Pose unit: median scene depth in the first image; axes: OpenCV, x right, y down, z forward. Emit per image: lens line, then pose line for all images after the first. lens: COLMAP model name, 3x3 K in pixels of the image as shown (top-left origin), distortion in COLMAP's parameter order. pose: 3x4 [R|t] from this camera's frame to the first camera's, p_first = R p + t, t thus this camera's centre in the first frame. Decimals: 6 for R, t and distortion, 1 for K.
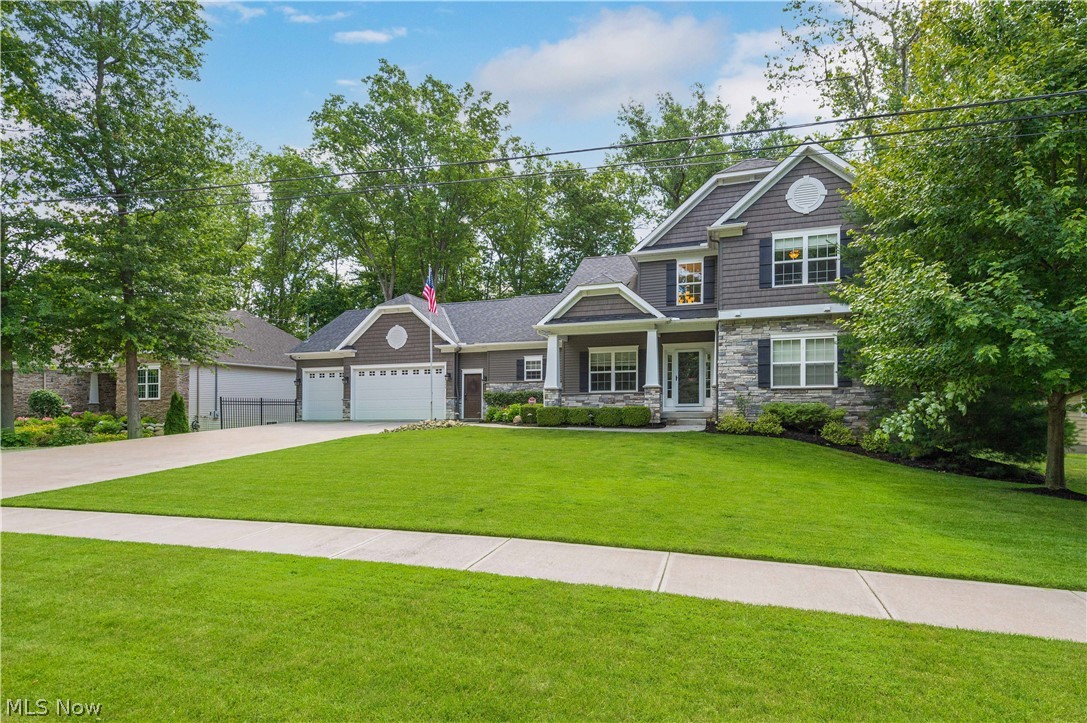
lens RADIAL K [[527.2, 0, 547.0], [0, 527.2, 403.2], [0, 0, 1]] dist [0.016186, -0.000064]
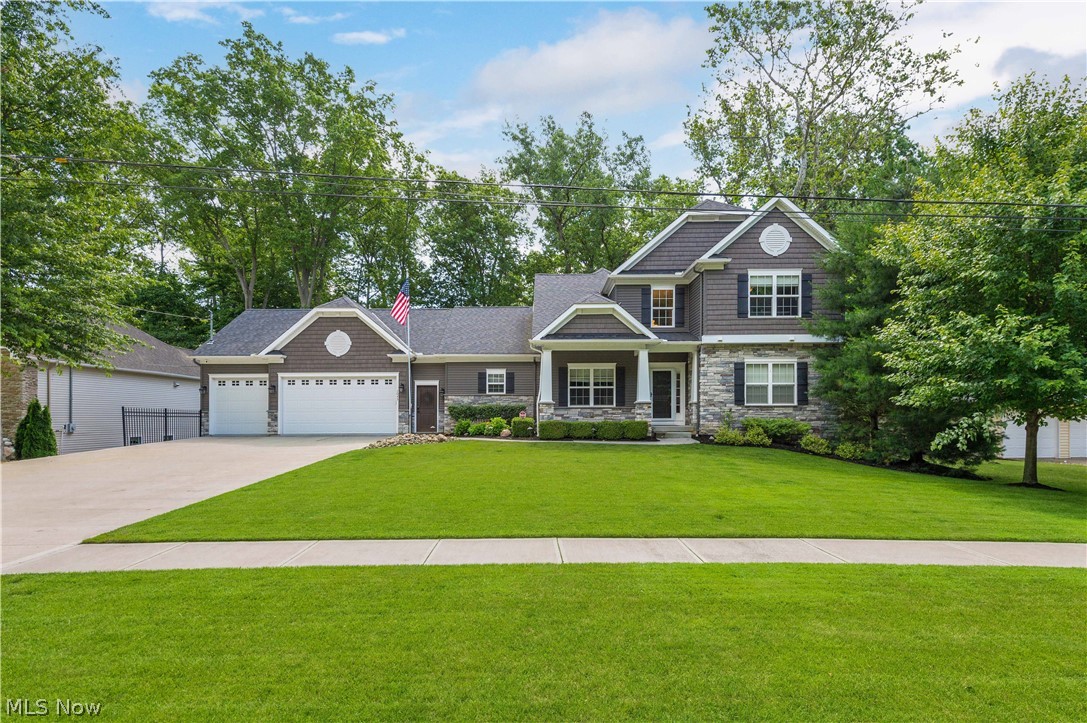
lens RADIAL K [[532.8, 0, 543.1], [0, 532.8, 418.2], [0, 0, 1]] dist [0.013826, -0.000328]
pose [[0.957601, 0.005366, 0.288046, -0.295196], [-0.006592, 0.999973, 0.003289, -0.001202], [-0.288021, -0.005049, 0.957611, 0.016802]]
